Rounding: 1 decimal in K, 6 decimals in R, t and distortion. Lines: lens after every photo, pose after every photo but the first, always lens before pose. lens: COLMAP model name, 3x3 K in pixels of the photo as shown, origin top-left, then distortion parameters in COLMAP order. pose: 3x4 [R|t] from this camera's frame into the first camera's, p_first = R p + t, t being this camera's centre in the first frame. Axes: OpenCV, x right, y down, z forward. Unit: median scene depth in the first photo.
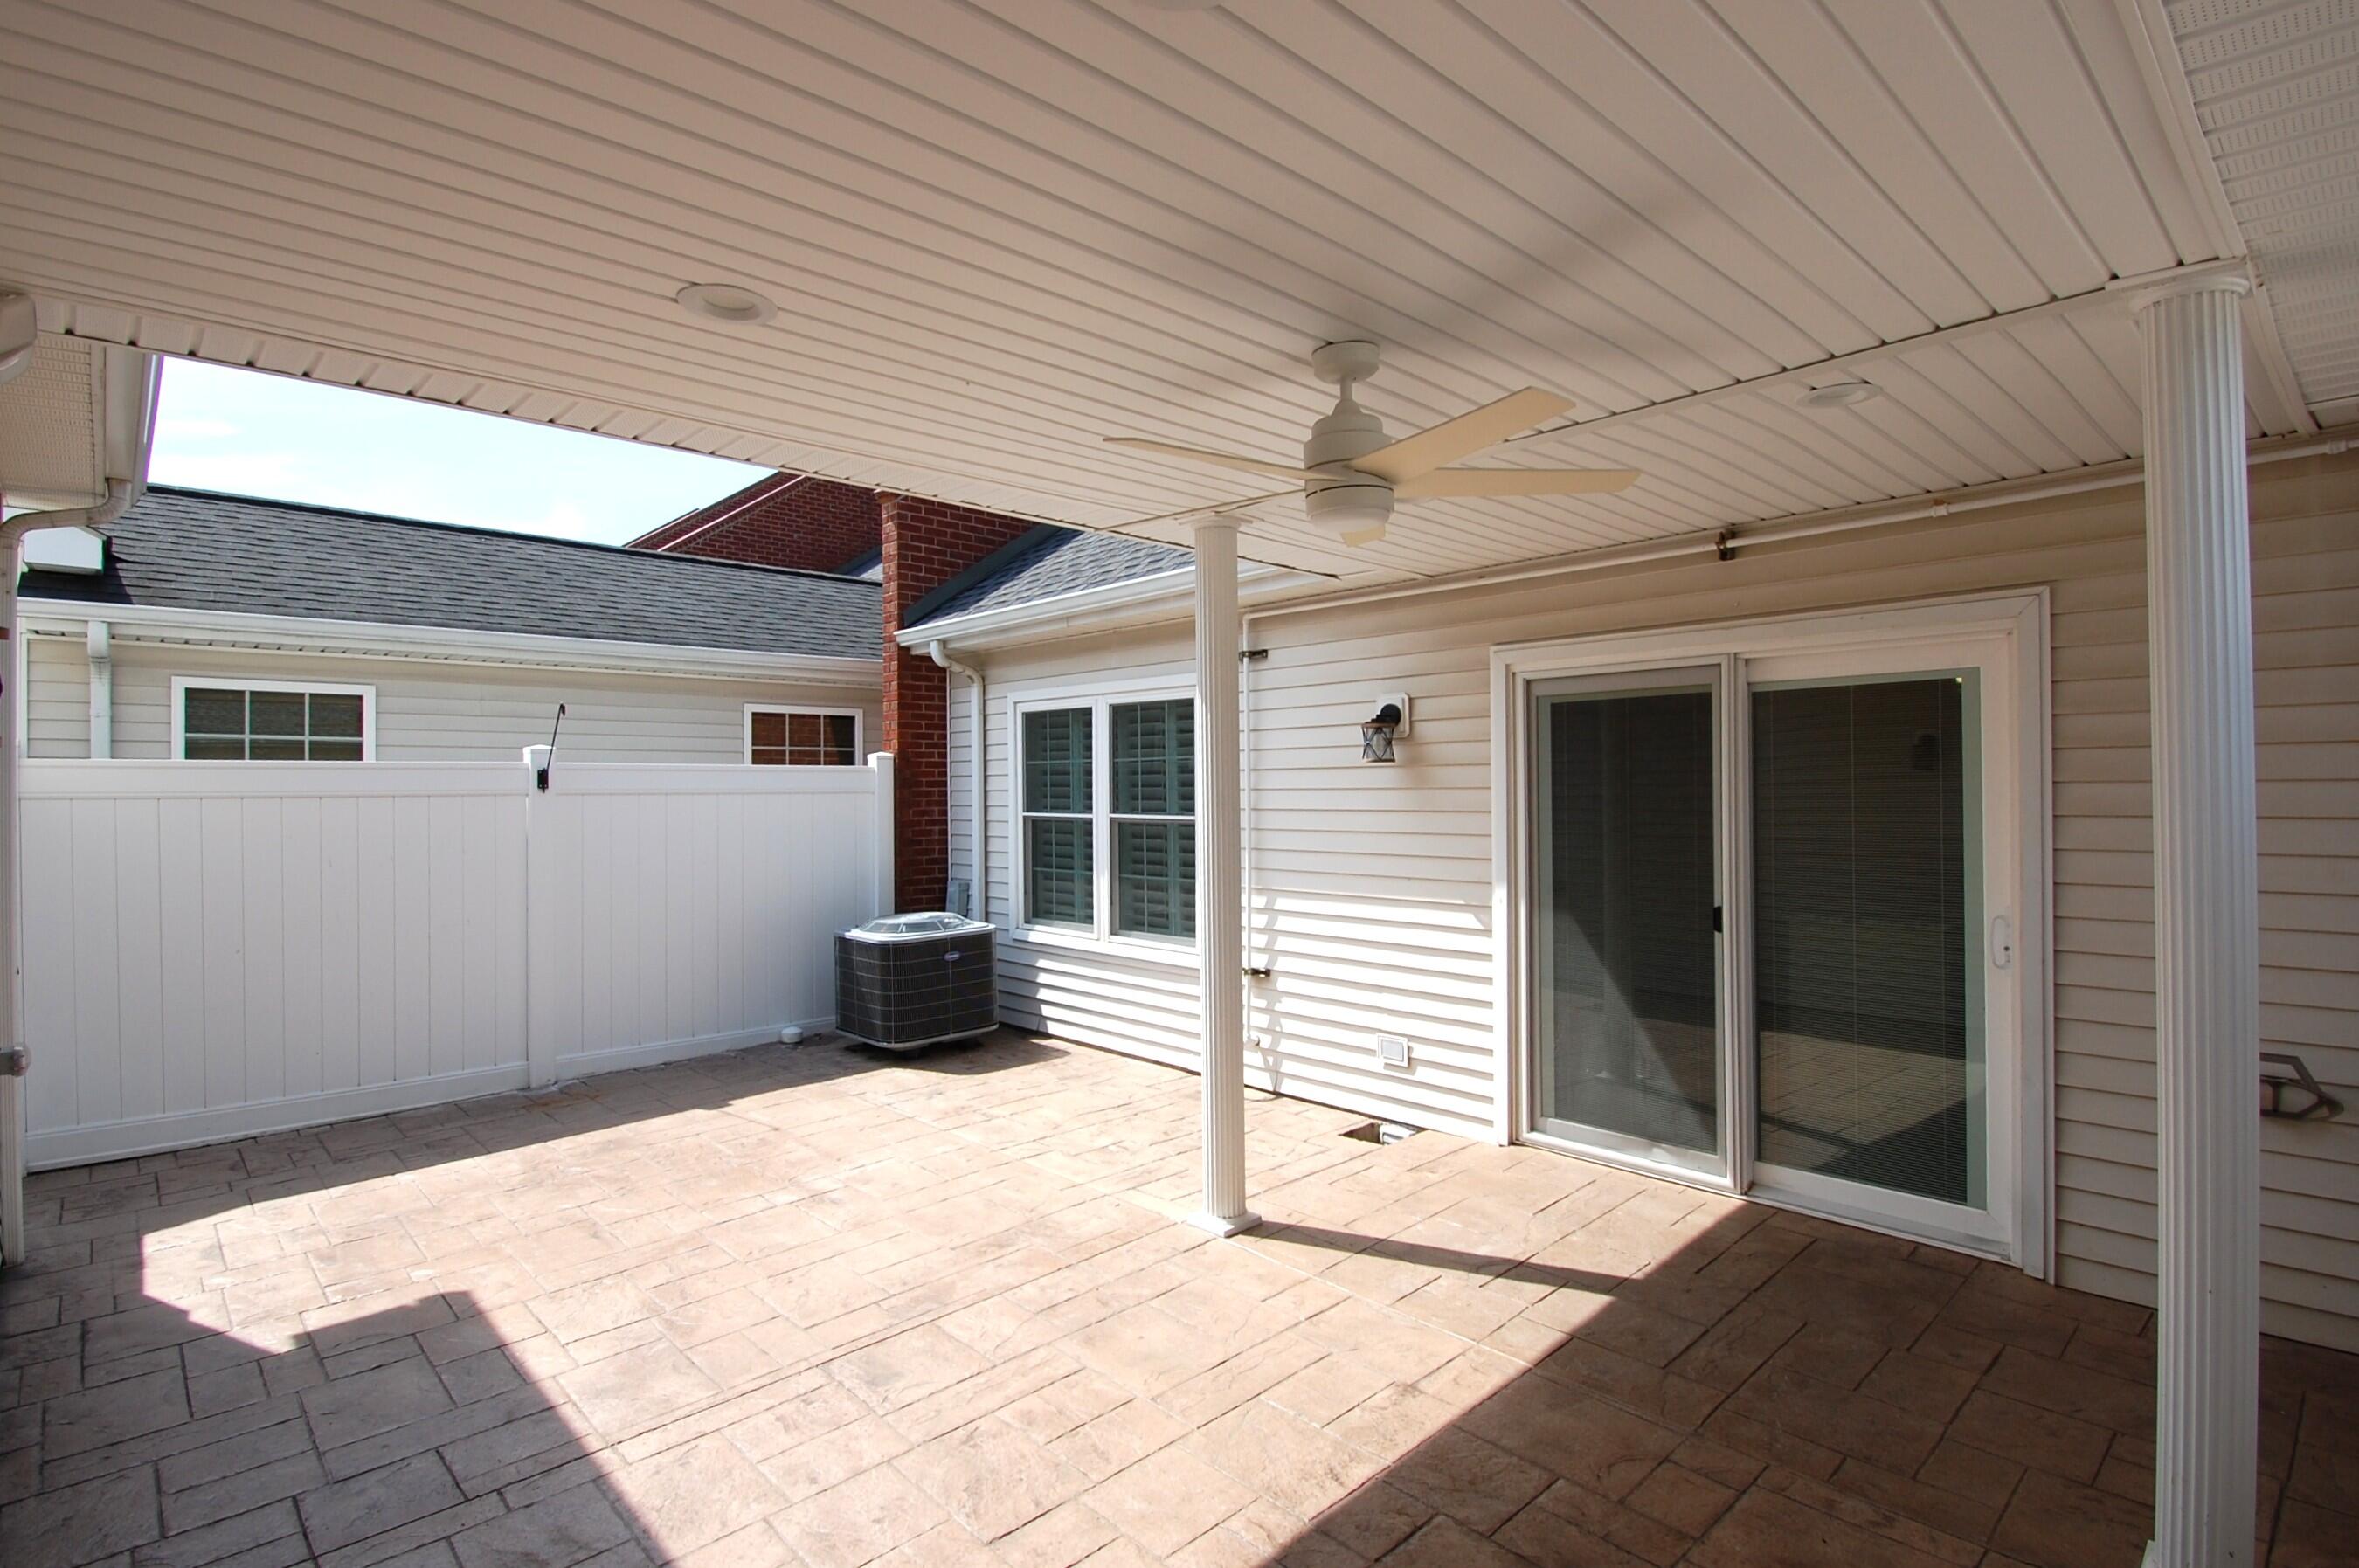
lens RADIAL K [[1152.7, 0, 1178.4], [0, 1152.7, 778.5], [0, 0, 1]] dist [0.004691, -0.002791]
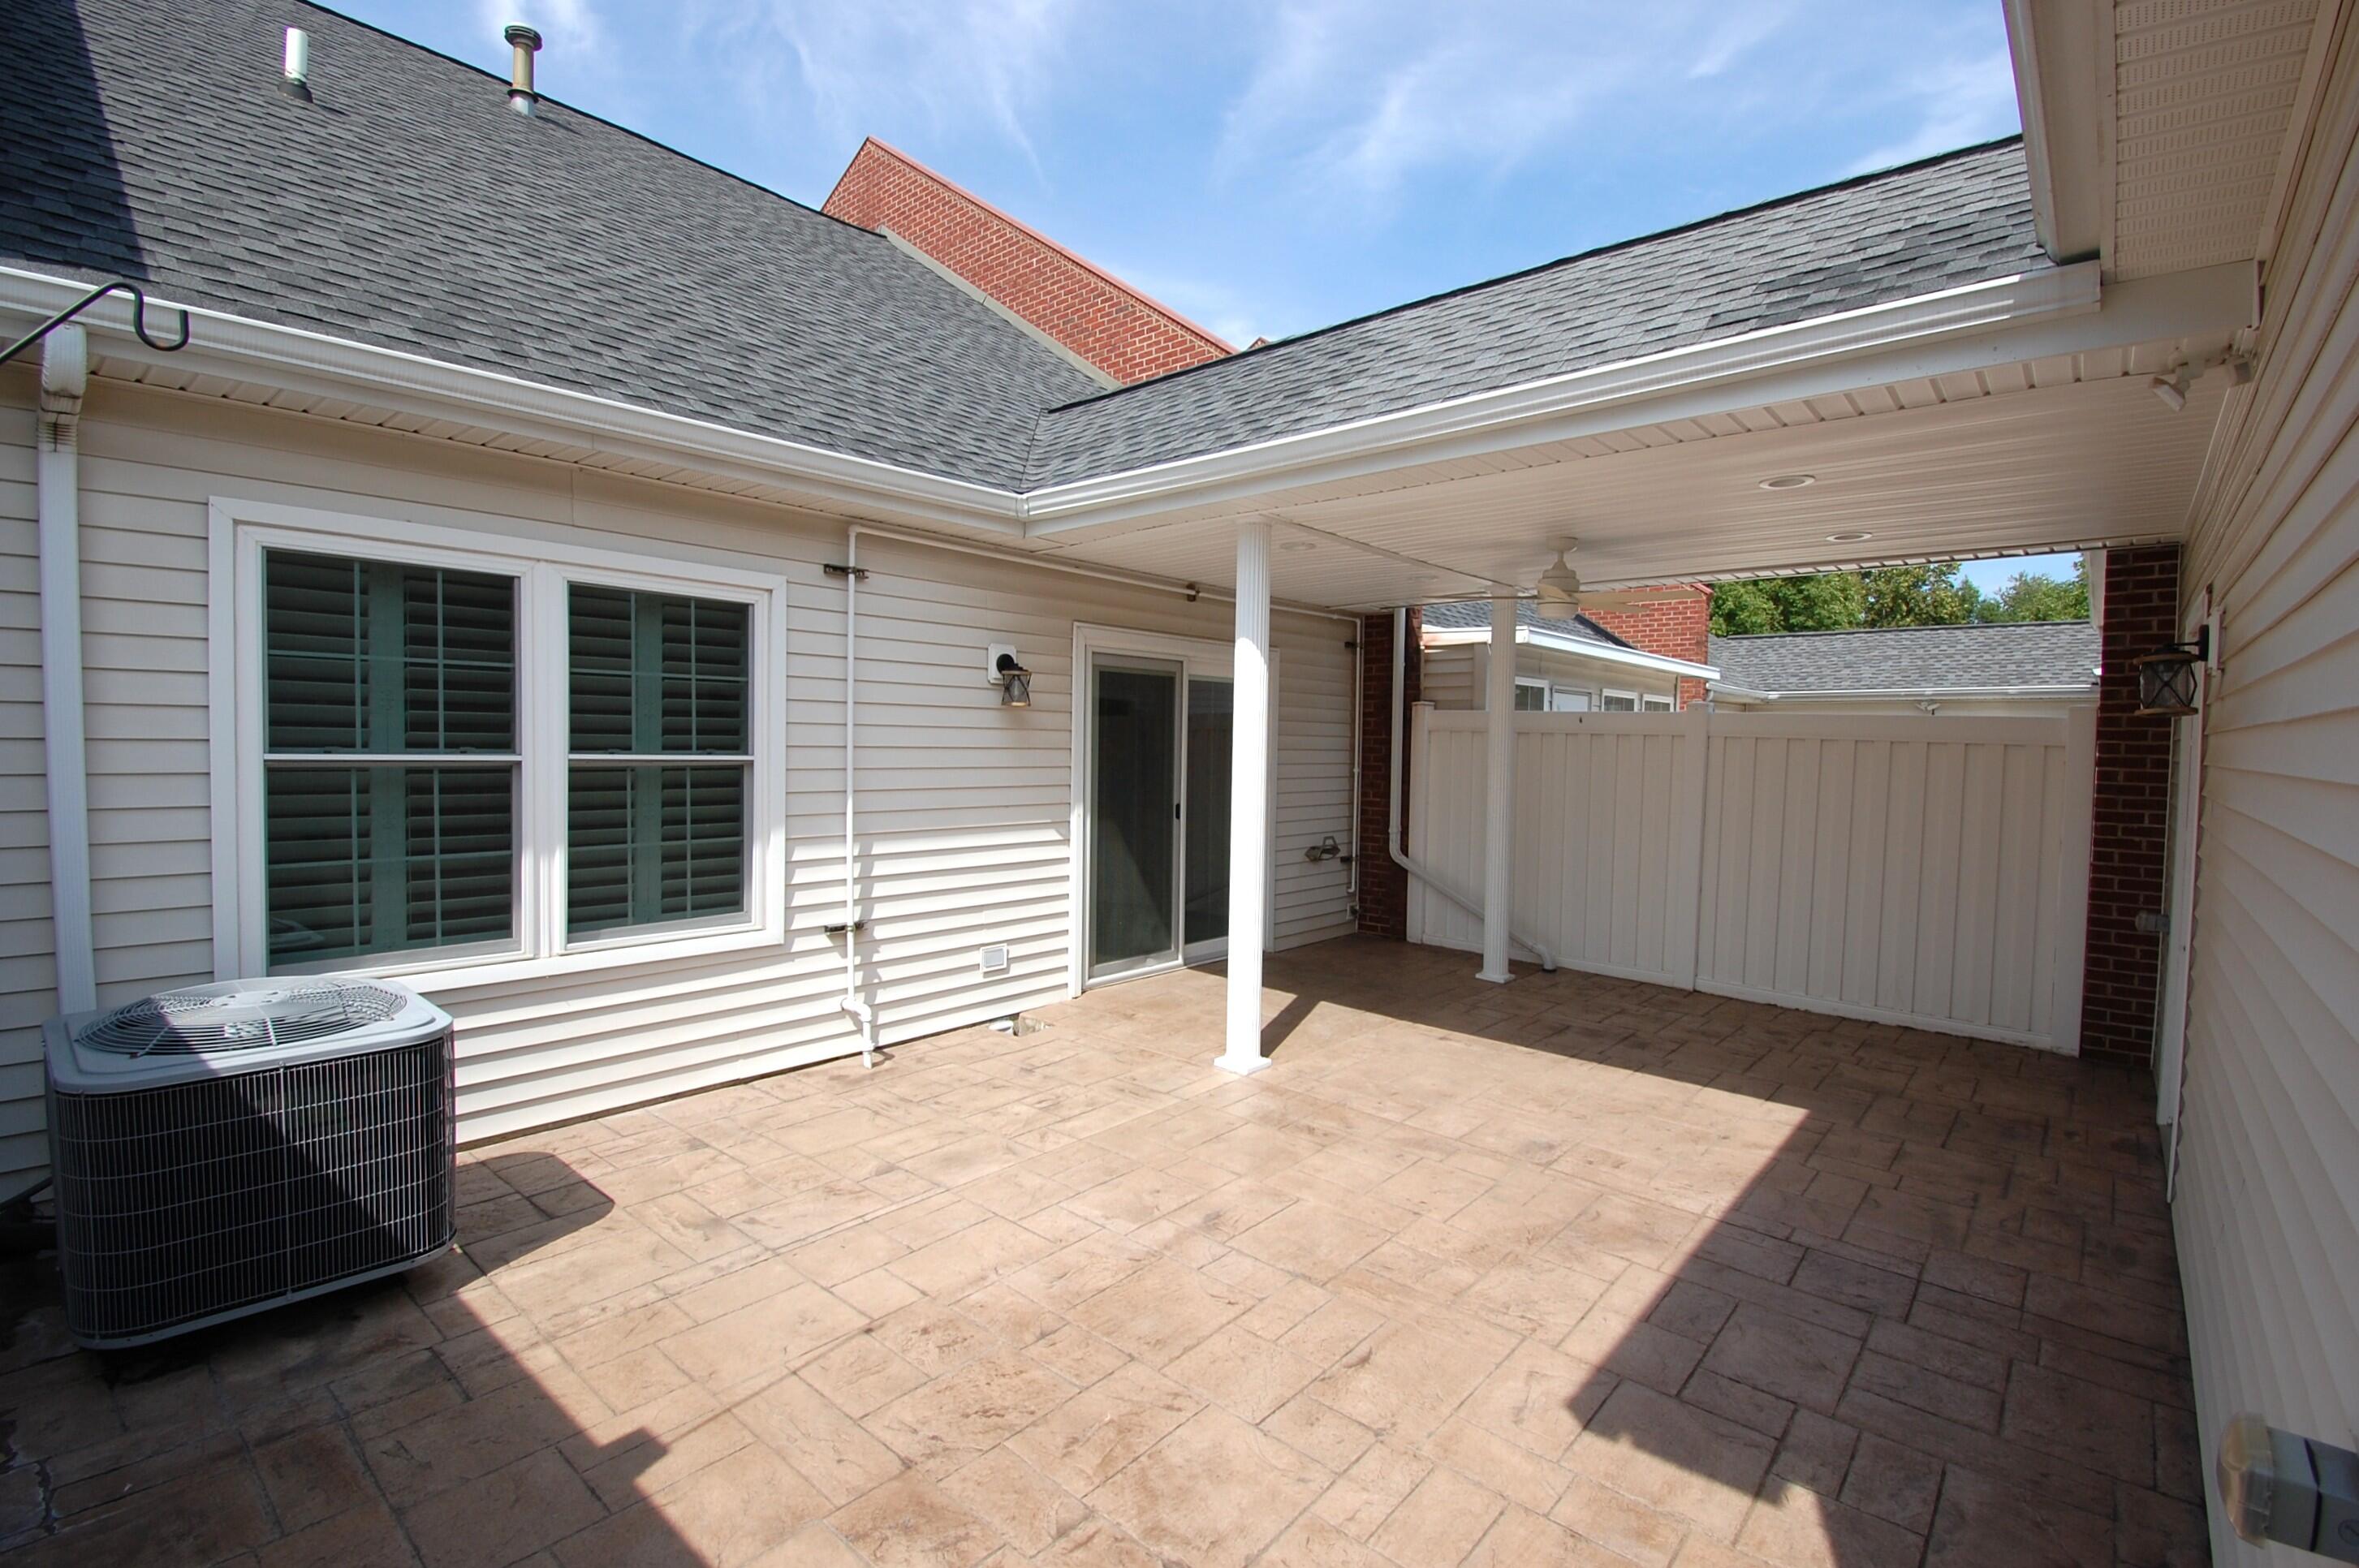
lens RADIAL K [[1059.4, 0, 1184.3], [0, 1059.4, 791.2], [0, 0, 1]] dist [0.003092, -0.015605]
pose [[-0.103063, -0.034963, 0.994060, -0.936895], [-0.020569, 0.999243, 0.033013, 0.034375], [-0.994462, -0.017044, -0.103704, 0.996402]]
